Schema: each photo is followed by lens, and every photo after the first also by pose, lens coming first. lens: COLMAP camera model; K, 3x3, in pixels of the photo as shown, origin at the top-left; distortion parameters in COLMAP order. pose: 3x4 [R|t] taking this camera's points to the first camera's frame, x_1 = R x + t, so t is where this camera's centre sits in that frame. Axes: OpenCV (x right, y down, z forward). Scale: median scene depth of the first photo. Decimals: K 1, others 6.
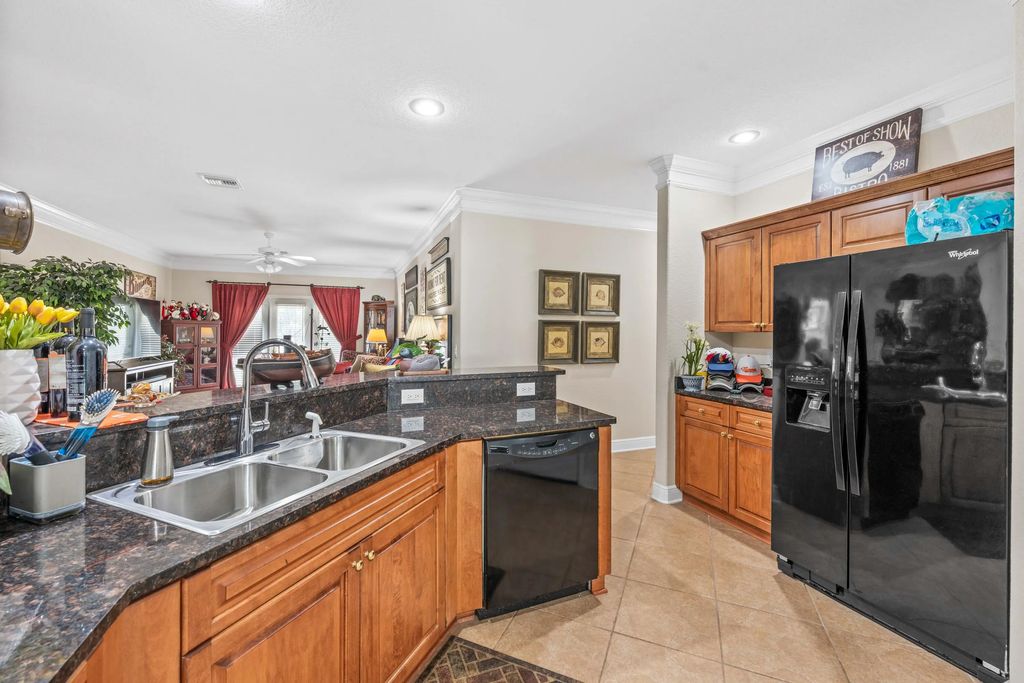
lens RADIAL K [[417.2, 0, 505.4], [0, 417.2, 328.7], [0, 0, 1]] dist [-0.000541, -0.000133]
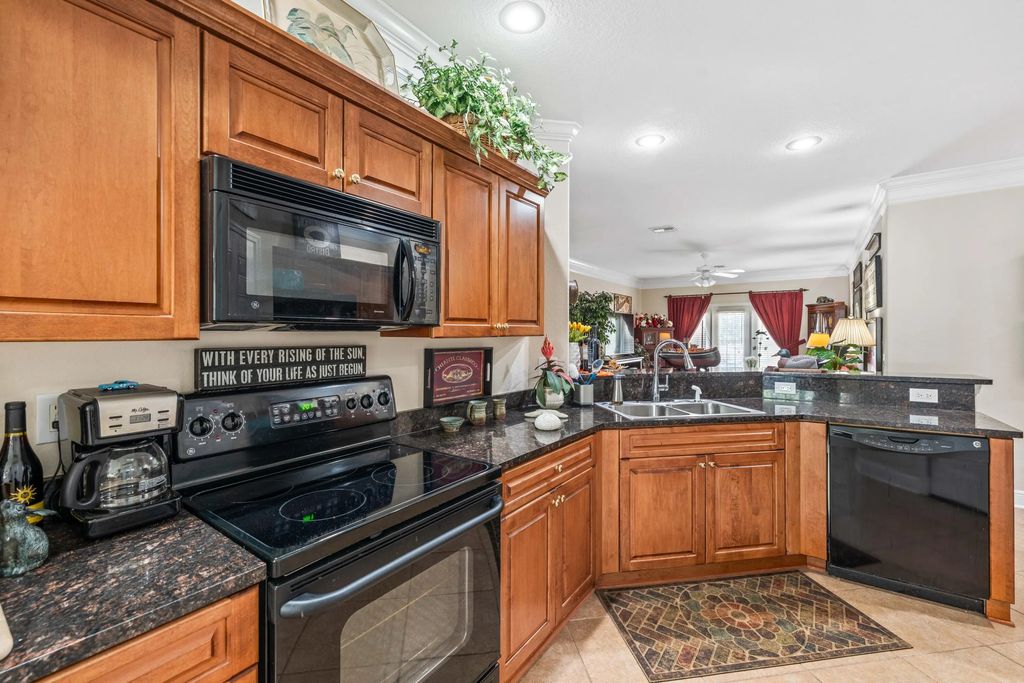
lens RADIAL K [[427.4, 0, 507.0], [0, 427.4, 335.1], [0, 0, 1]] dist [0.000167, -0.000317]
pose [[0.545011, -0.002424, -0.838426, 0.132908], [0.005136, 0.999987, 0.000447, 0.000292], [0.838413, -0.004549, 0.545016, -0.128160]]
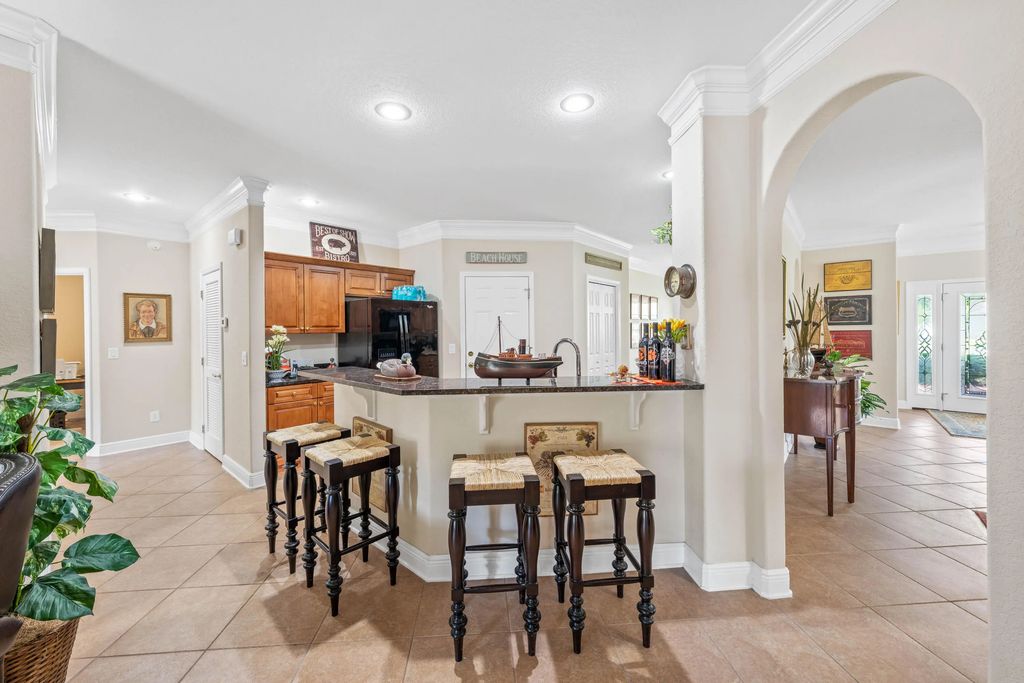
lens RADIAL K [[386.2, 0, 510.3], [0, 386.2, 329.9], [0, 0, 1]] dist [0.014200, 0.000022]
pose [[-0.476366, -0.005038, 0.879233, -0.419545], [0.001795, 0.999976, 0.006702, -0.005650], [-0.879245, 0.004771, -0.476346, 0.442831]]
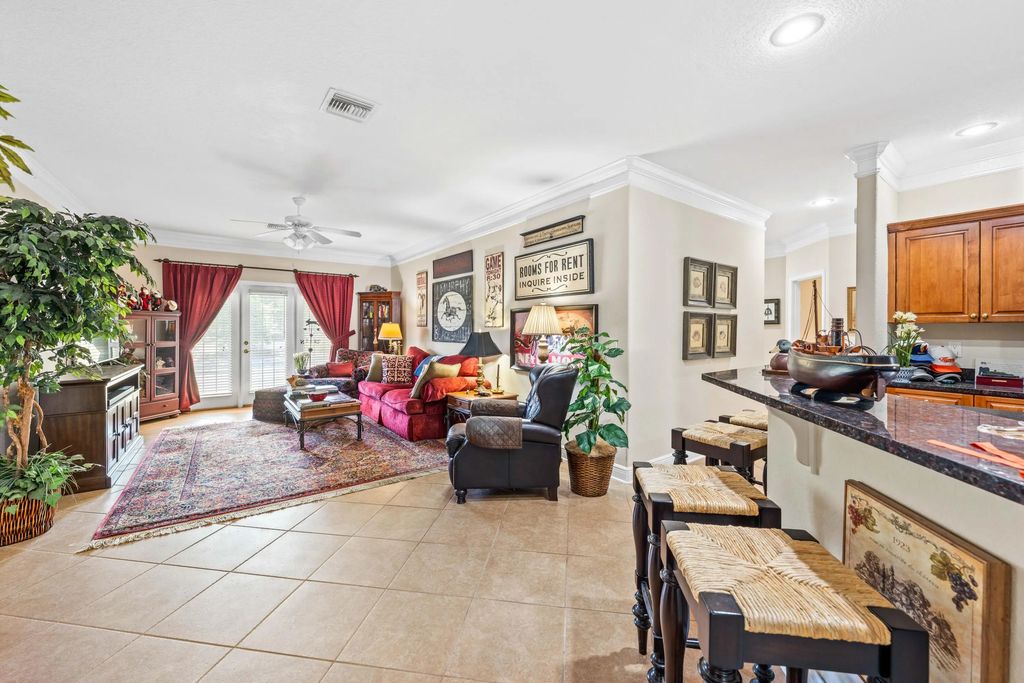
lens RADIAL K [[400.5, 0, 511.3], [0, 400.5, 331.4], [0, 0, 1]] dist [0.000014, 0.000223]
pose [[0.965146, -0.002512, 0.261700, -0.331204], [-0.000709, 0.999925, 0.012213, 0.007913], [-0.261711, -0.011973, 0.965072, 0.152330]]
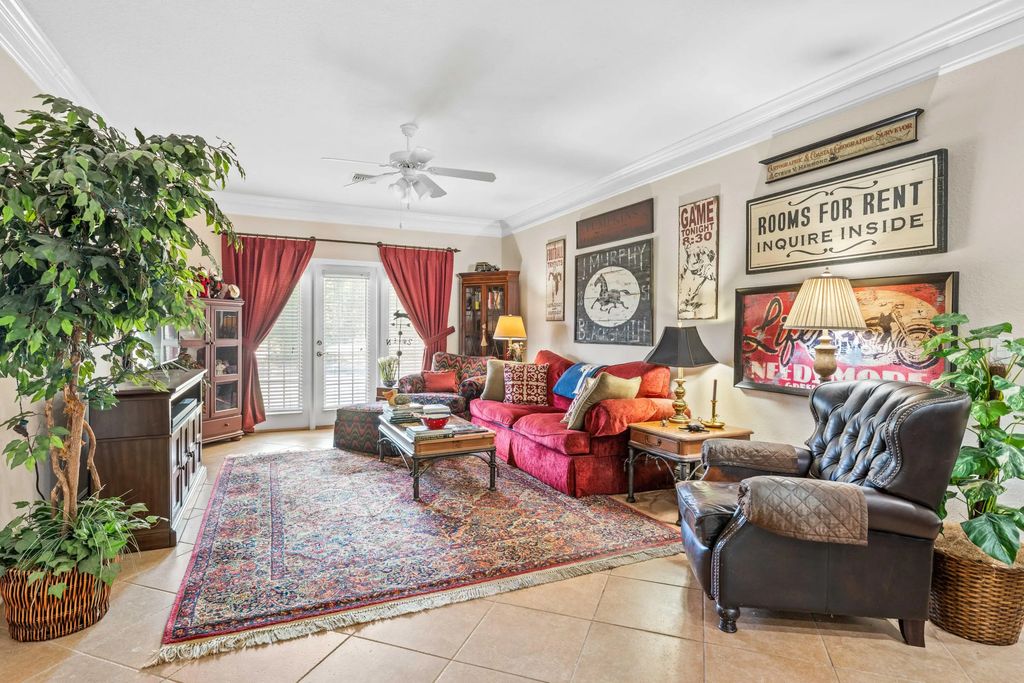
lens RADIAL K [[530.2, 0, 512.0], [0, 530.2, 341.5], [0, 0, 1]] dist [0.004455, -0.000380]
pose [[0.997126, 0.001942, 0.075736, -0.424437], [-0.004026, 0.999617, 0.027375, 0.018505], [-0.075654, -0.027601, 0.996752, 0.282211]]
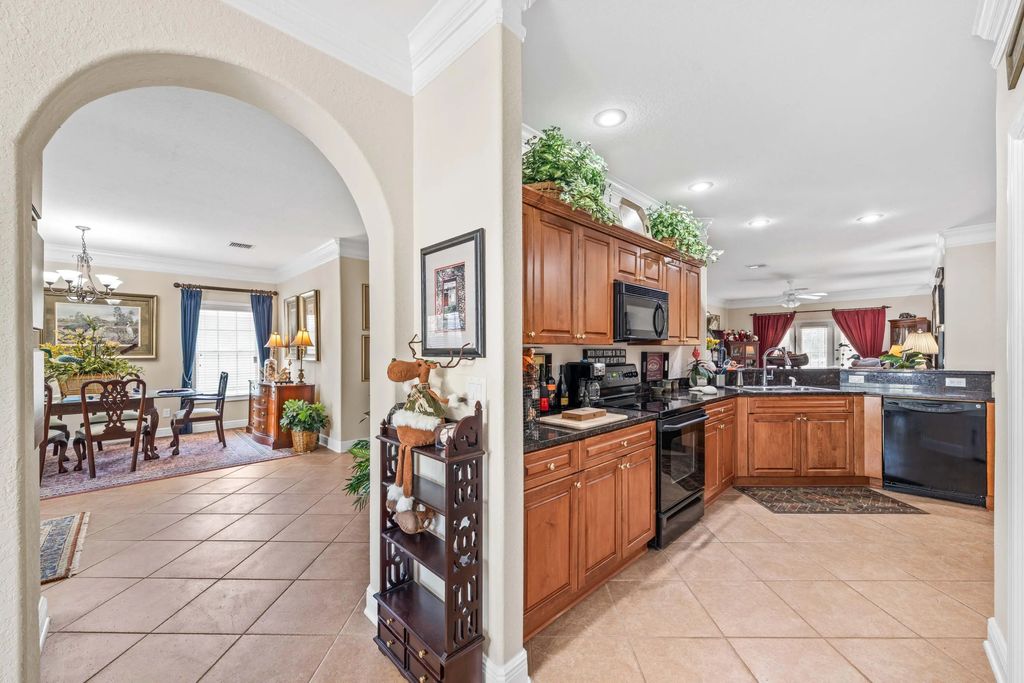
lens RADIAL K [[395.1, 0, 507.5], [0, 395.1, 350.9], [0, 0, 1]] dist [0.000802, 0.000158]
pose [[0.390857, -0.002847, -0.920447, 0.275969], [0.008799, 0.999961, 0.000644, 0.006411], [0.920410, -0.008350, 0.390866, -0.392912]]
